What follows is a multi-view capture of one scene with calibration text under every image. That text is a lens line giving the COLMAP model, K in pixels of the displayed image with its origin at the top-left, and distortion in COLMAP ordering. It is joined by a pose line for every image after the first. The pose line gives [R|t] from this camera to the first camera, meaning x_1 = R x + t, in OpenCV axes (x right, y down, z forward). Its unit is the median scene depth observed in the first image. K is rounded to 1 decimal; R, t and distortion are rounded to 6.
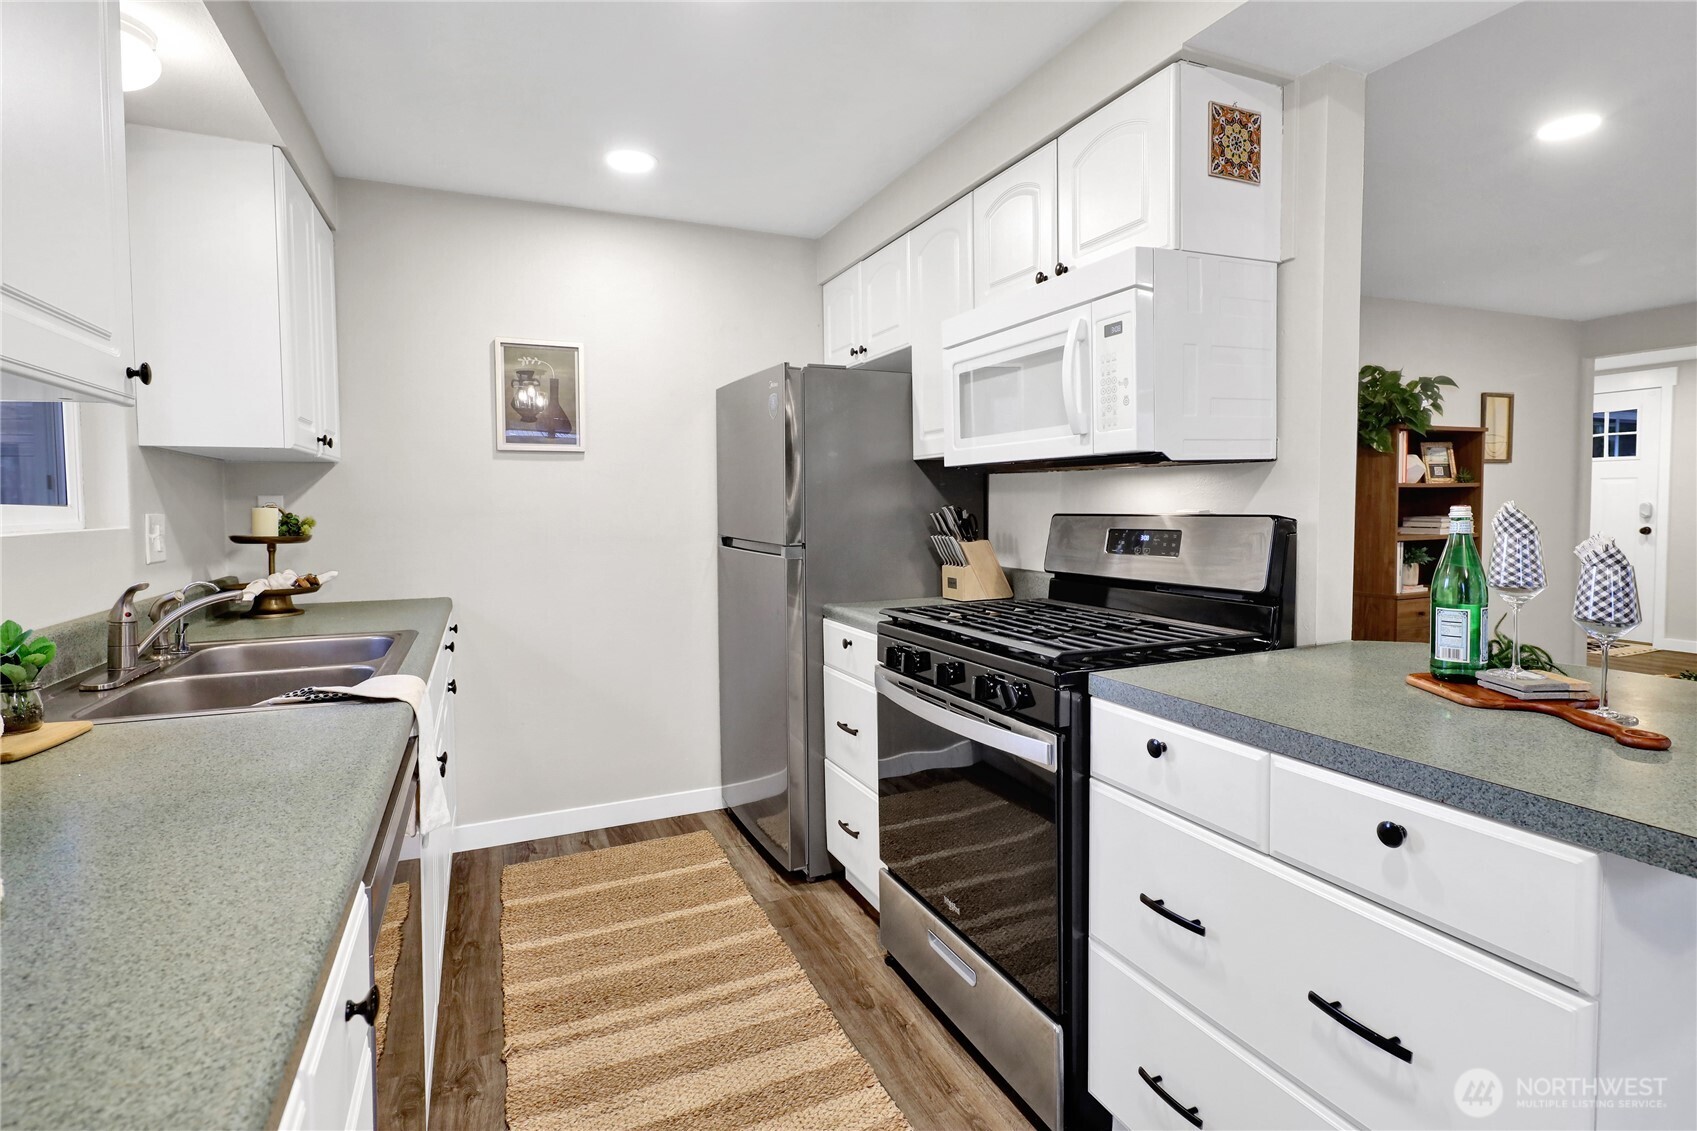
lens RADIAL K [[785.0, 0, 849.4], [0, 785.0, 573.4], [0, 0, 1]] dist [-0.033369, -0.000546]
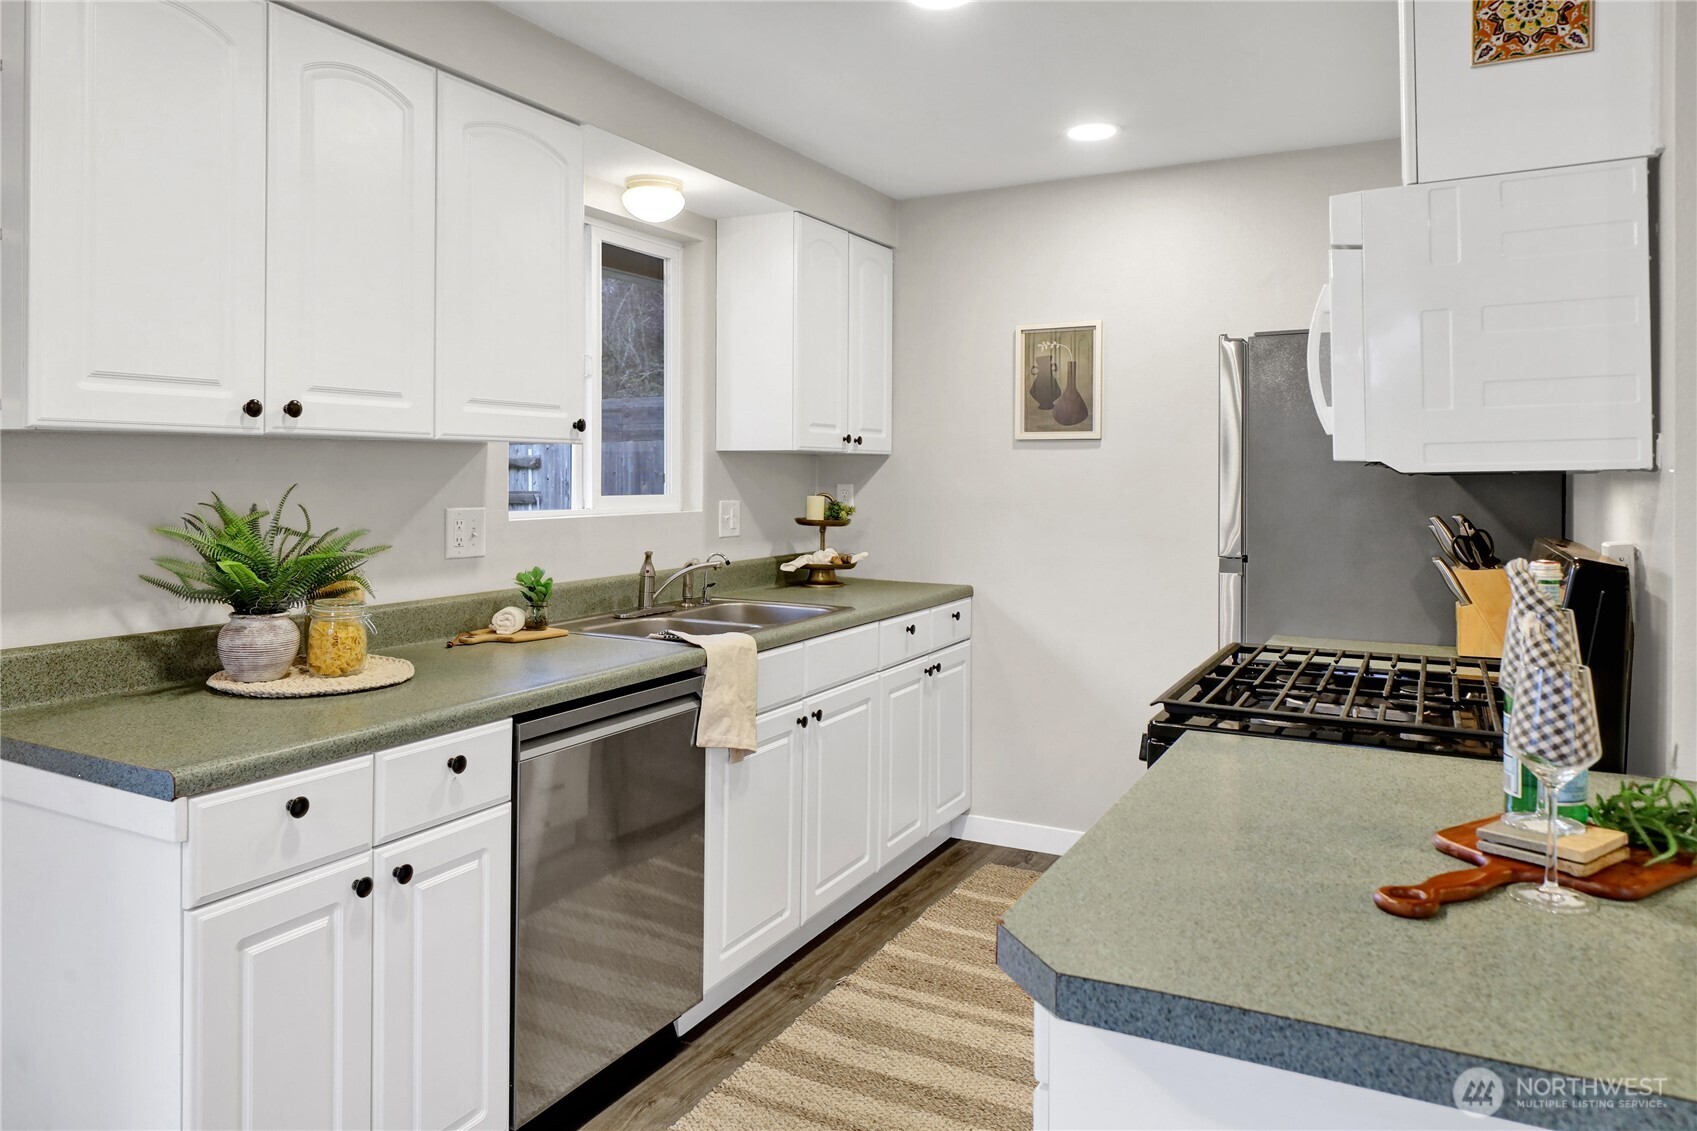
lens RADIAL K [[1118.1, 0, 847.1], [0, 1118.1, 552.0], [0, 0, 1]] dist [-0.055408, -0.007381]
pose [[0.600099, 0.065864, -0.797210, 0.671367], [-0.072749, 0.996968, 0.027606, -0.049887], [0.796611, 0.041430, 0.603071, -0.010284]]
